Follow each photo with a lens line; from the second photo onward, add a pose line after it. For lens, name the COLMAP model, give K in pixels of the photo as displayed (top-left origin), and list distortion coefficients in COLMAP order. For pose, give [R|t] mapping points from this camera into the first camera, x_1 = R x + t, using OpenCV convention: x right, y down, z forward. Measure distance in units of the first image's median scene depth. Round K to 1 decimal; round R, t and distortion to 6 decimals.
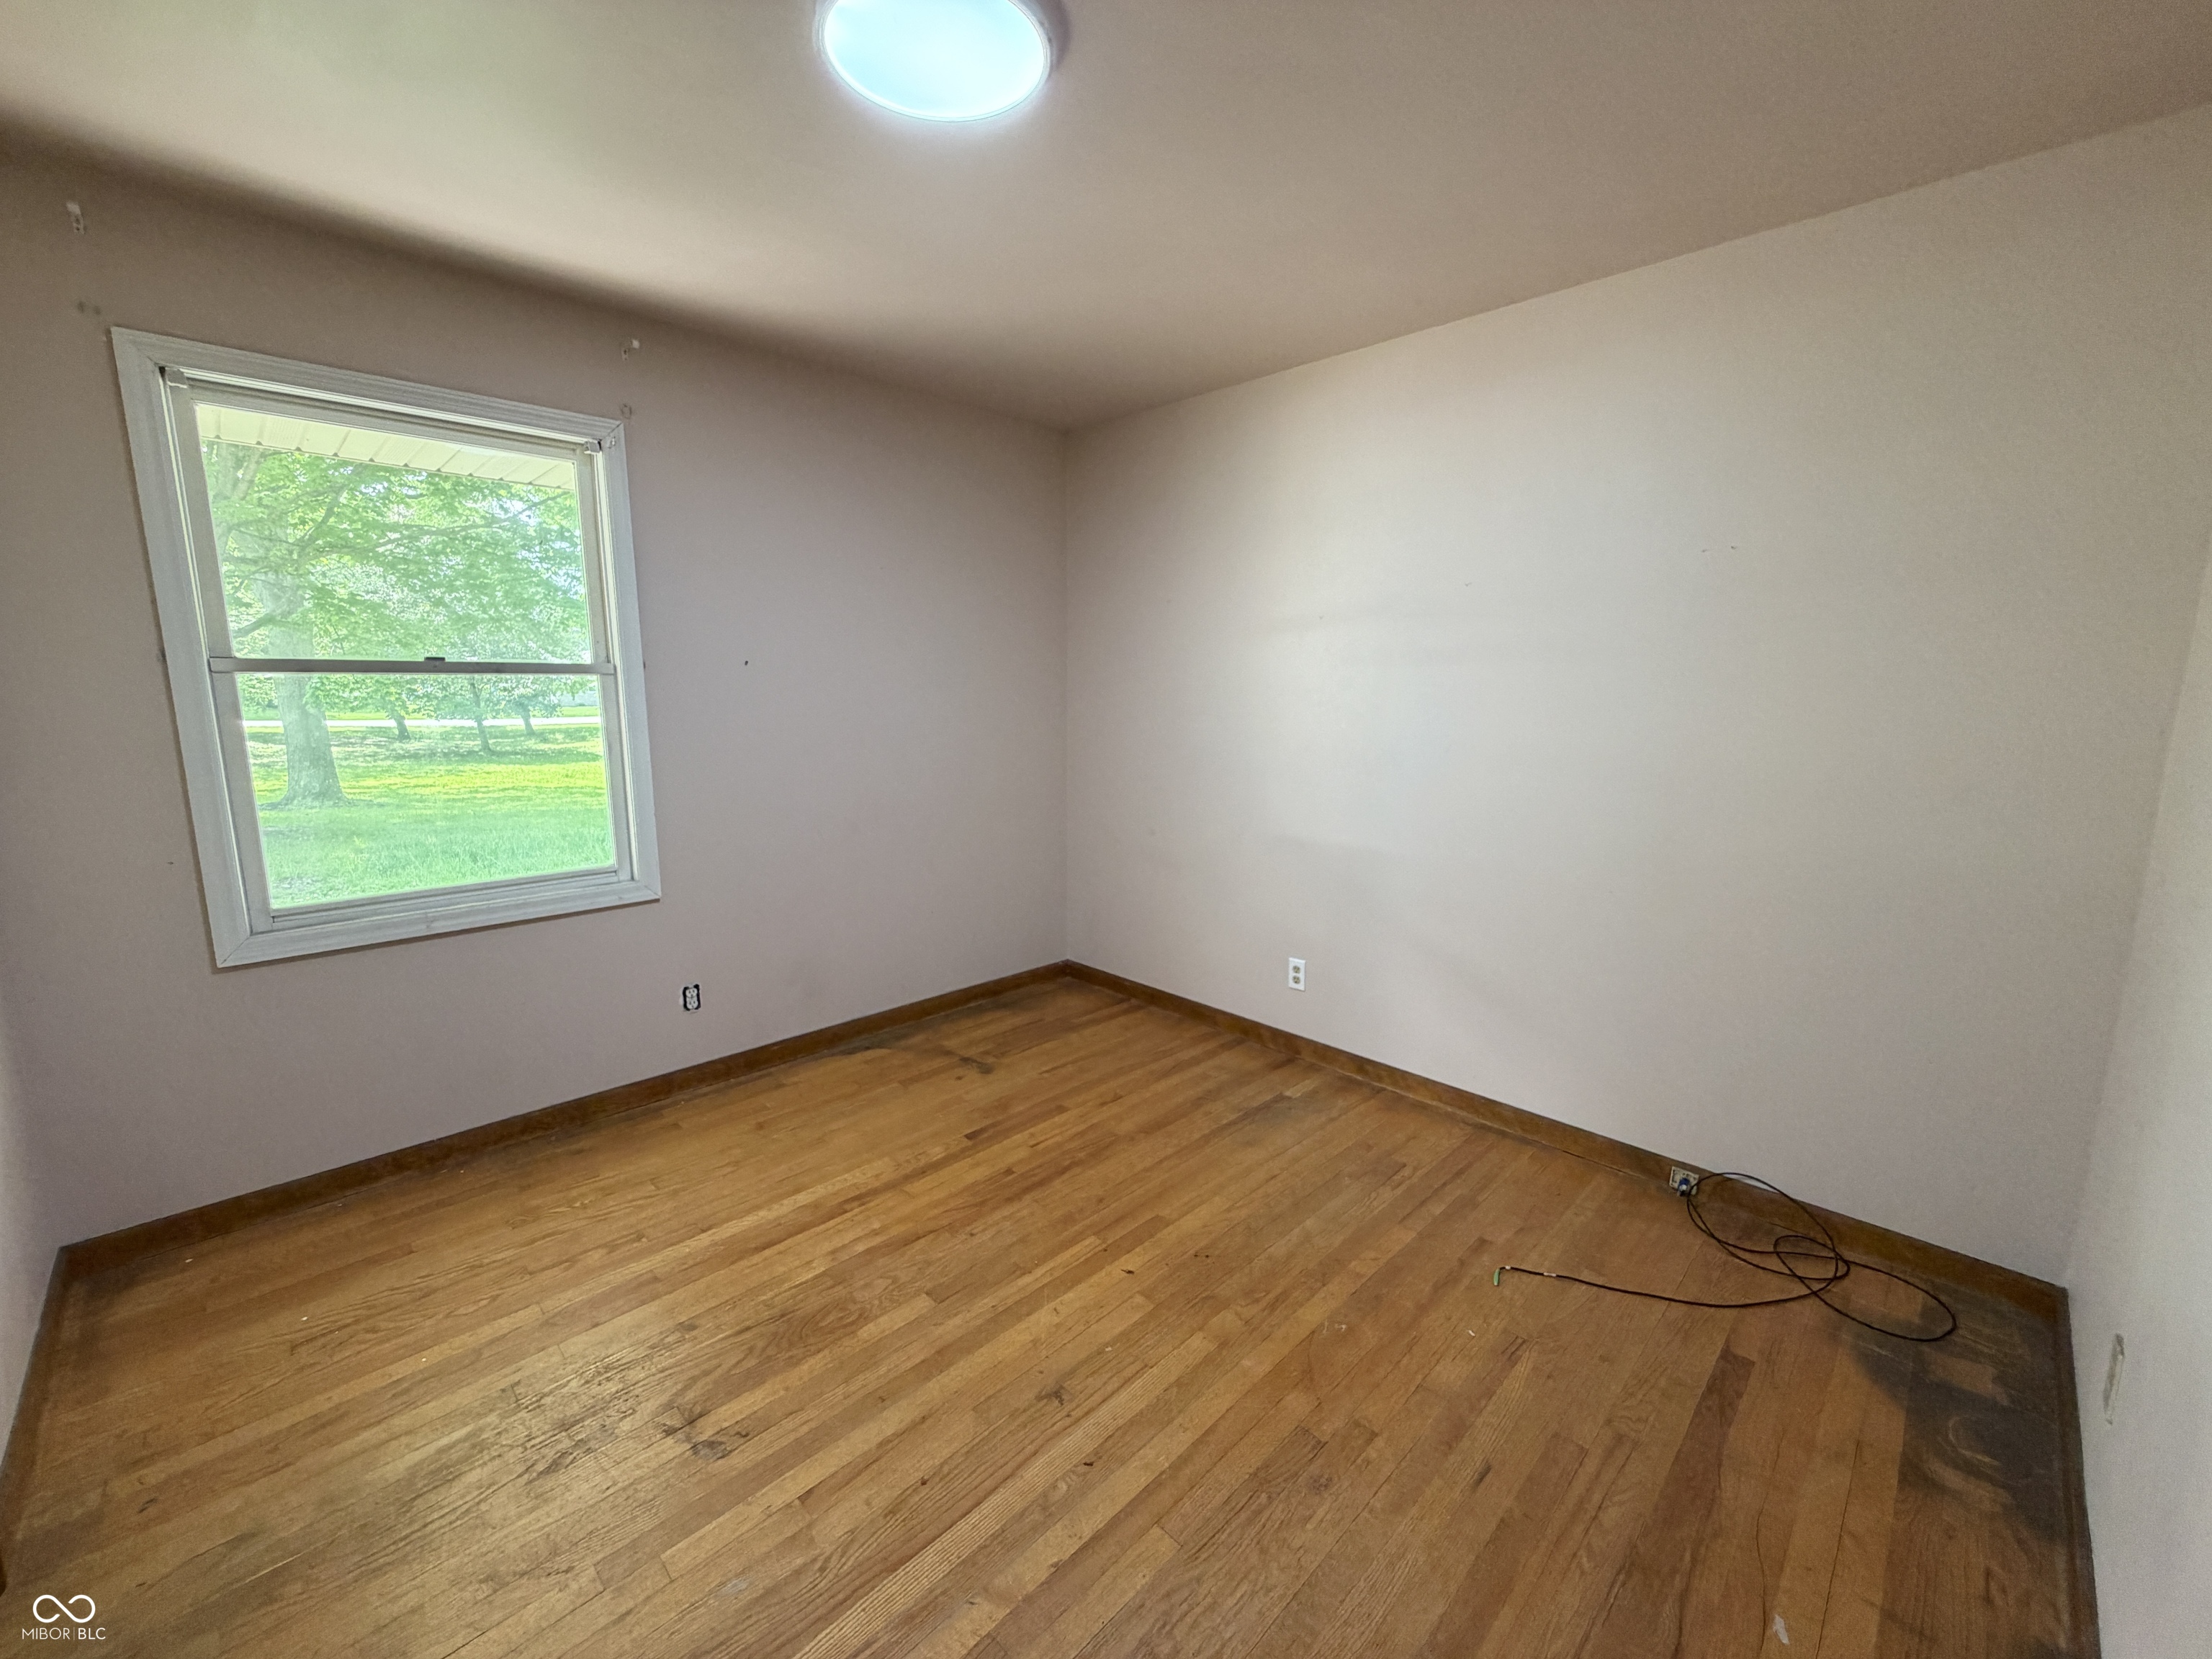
lens RADIAL K [[882.6, 0, 1106.7], [0, 882.6, 833.5], [0, 0, 1]] dist [0.001203, -0.000332]
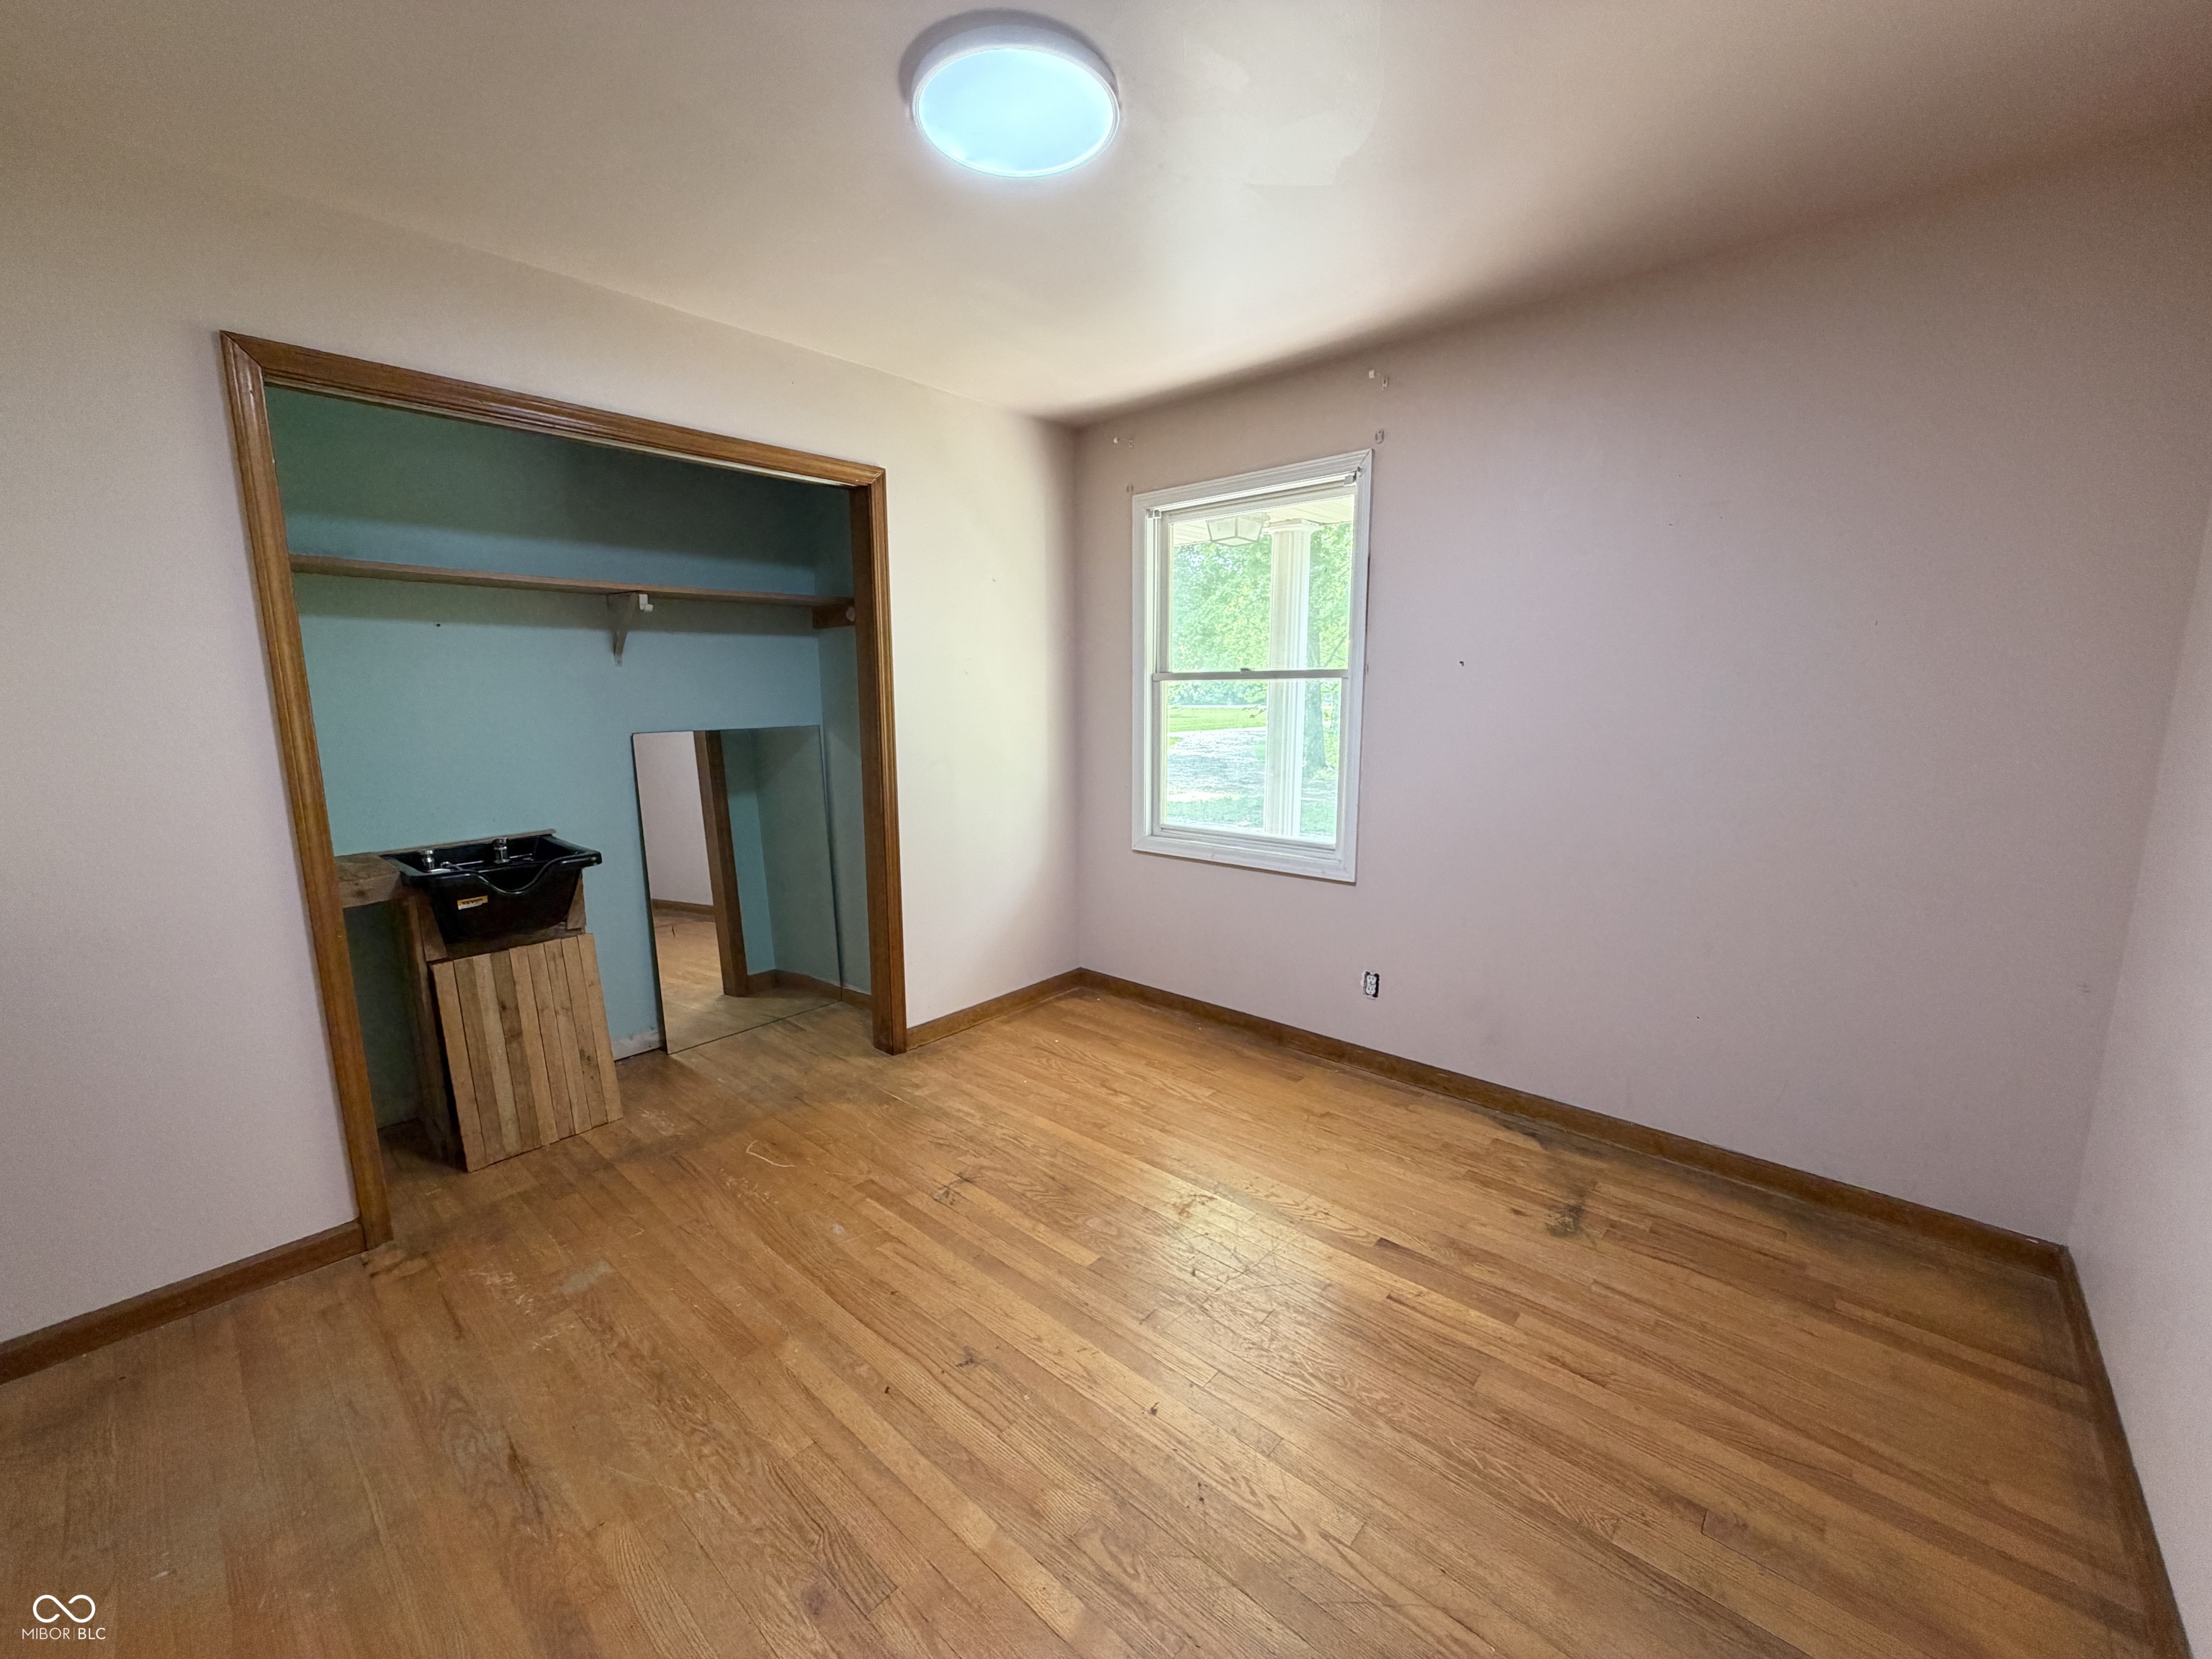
lens RADIAL K [[882.6, 0, 1104.4], [0, 882.6, 835.8], [0, 0, 1]] dist [0.001203, -0.000332]
pose [[0.061212, 0.161258, -0.985012, 0.676708], [-0.162269, 0.975342, 0.149591, -0.120481], [0.984846, 0.150680, 0.085870, 0.741542]]
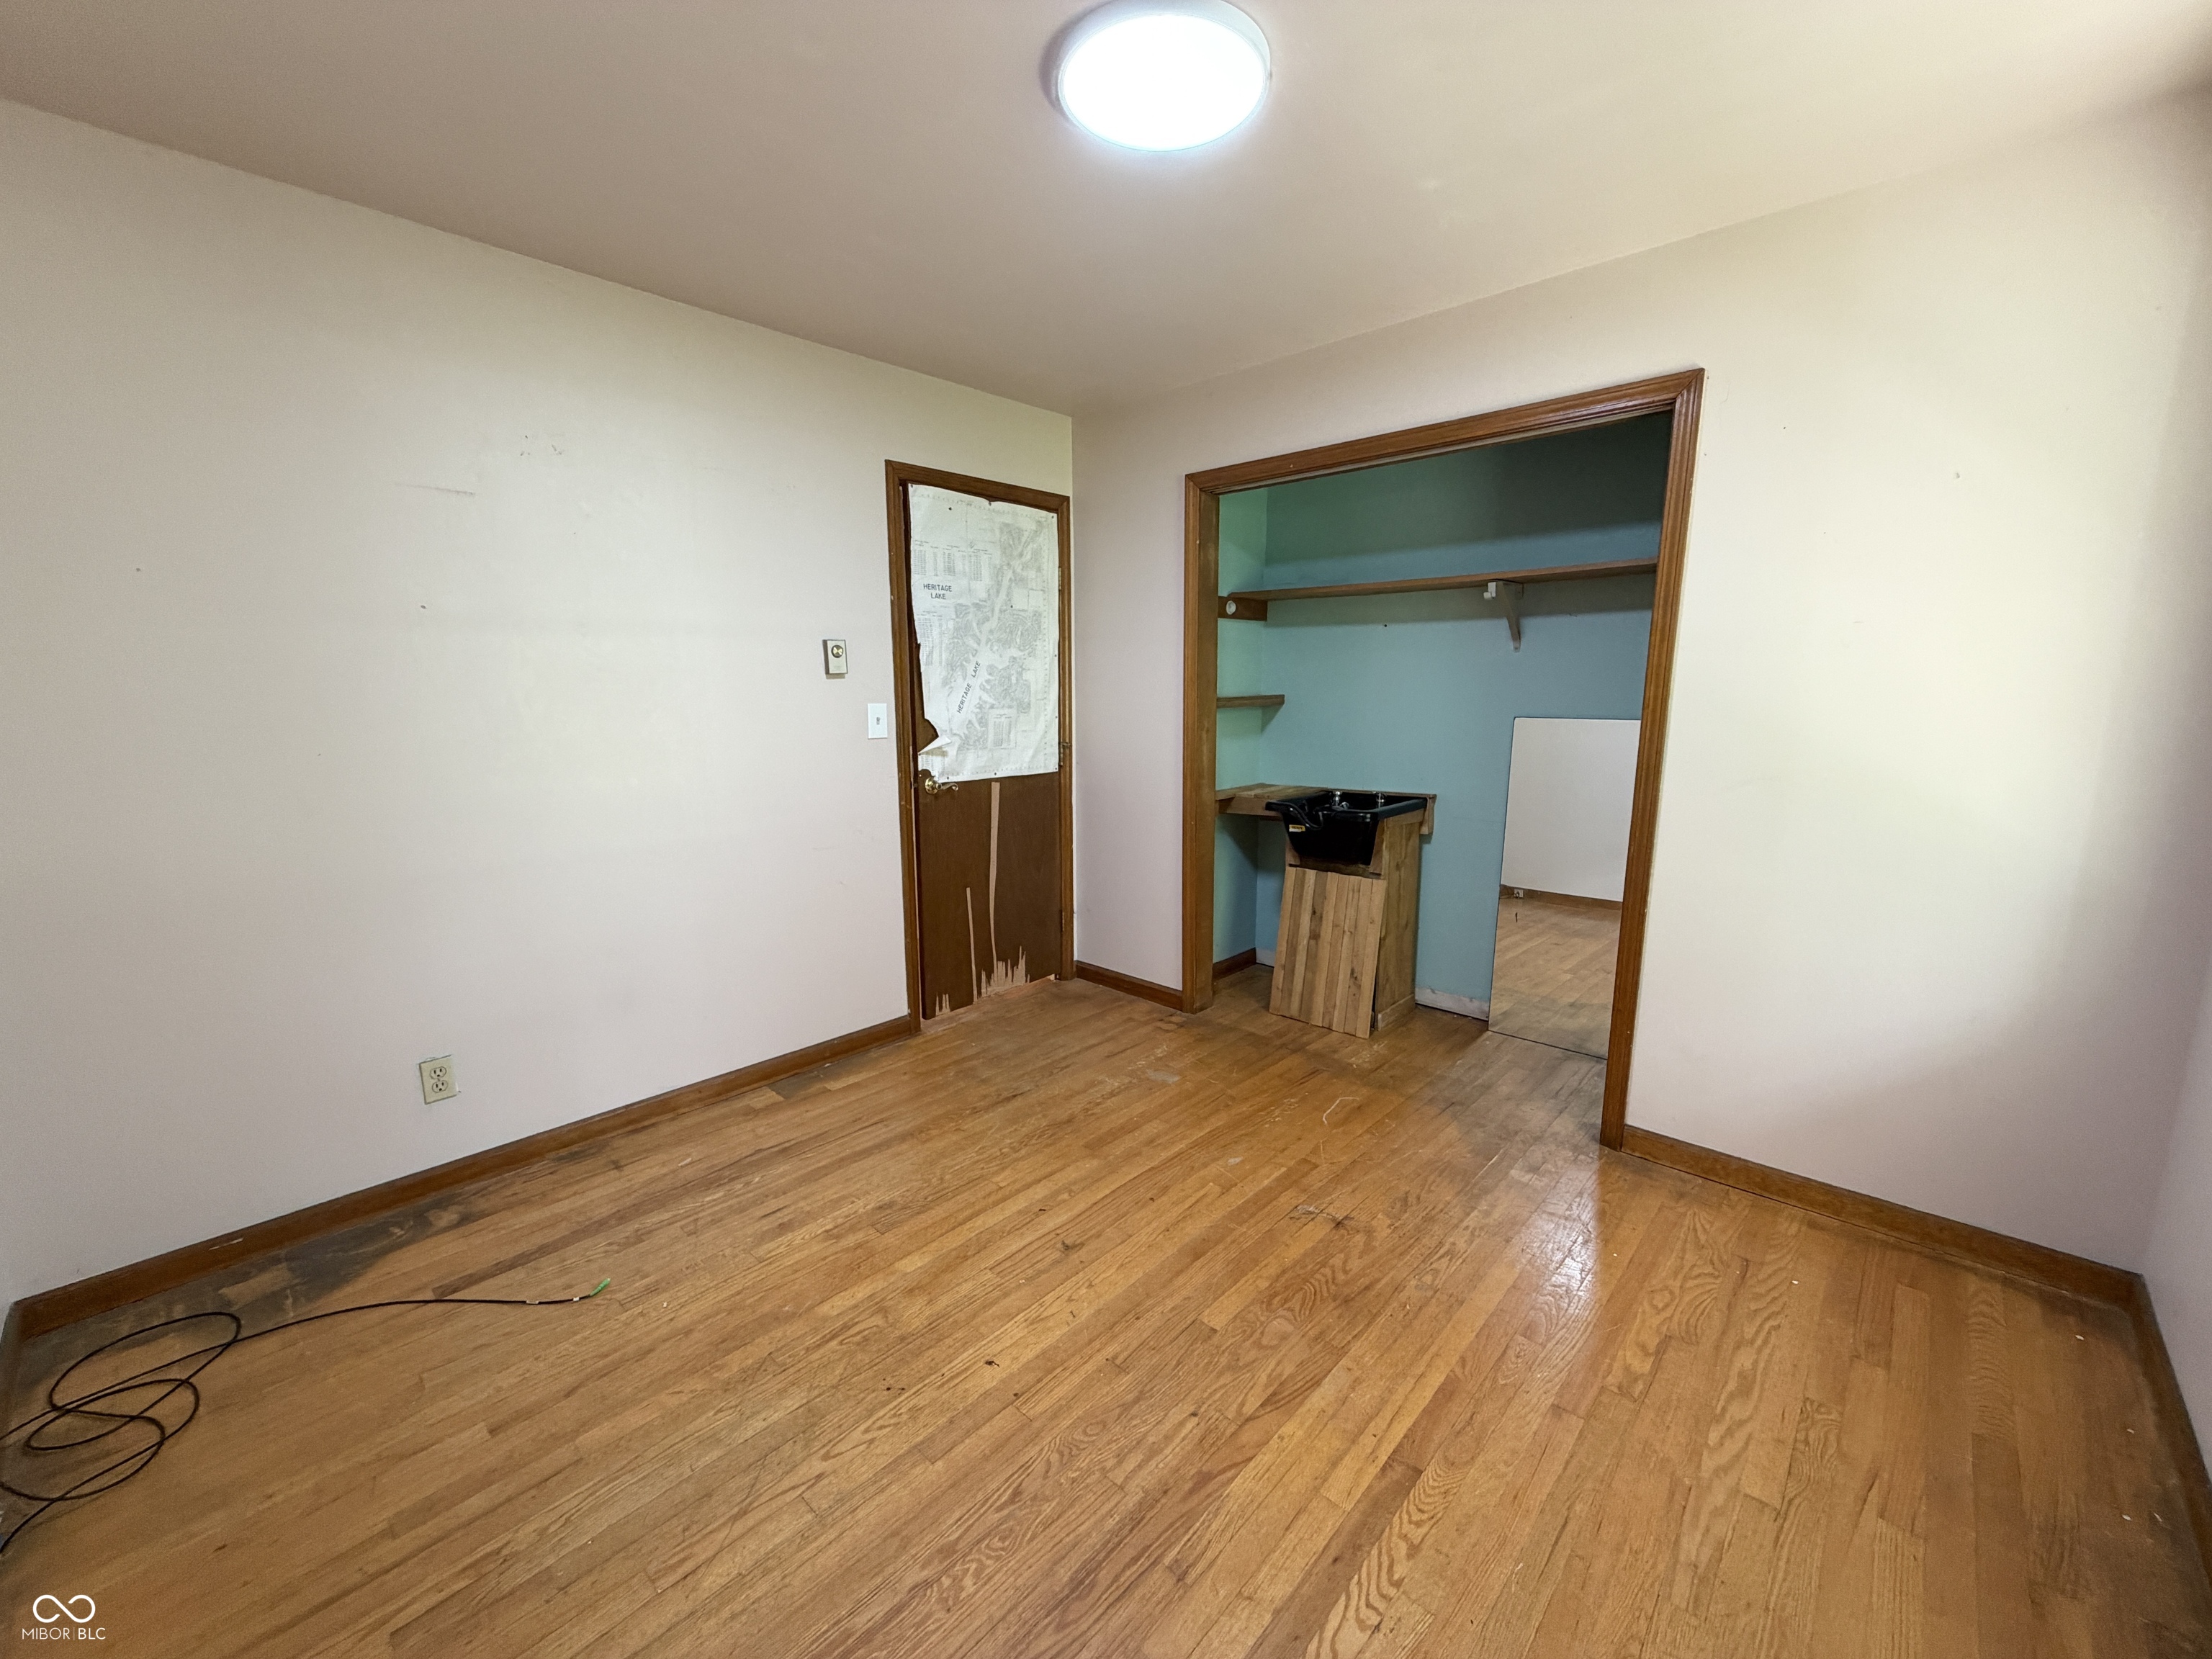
lens RADIAL K [[882.6, 0, 1105.6], [0, 882.6, 837.8], [0, 0, 1]] dist [0.001203, -0.000332]
pose [[-0.999357, 0.005236, -0.035474, -0.052201], [-0.007038, 0.941397, 0.337228, -0.245031], [0.035161, 0.337261, -0.940754, 1.501114]]
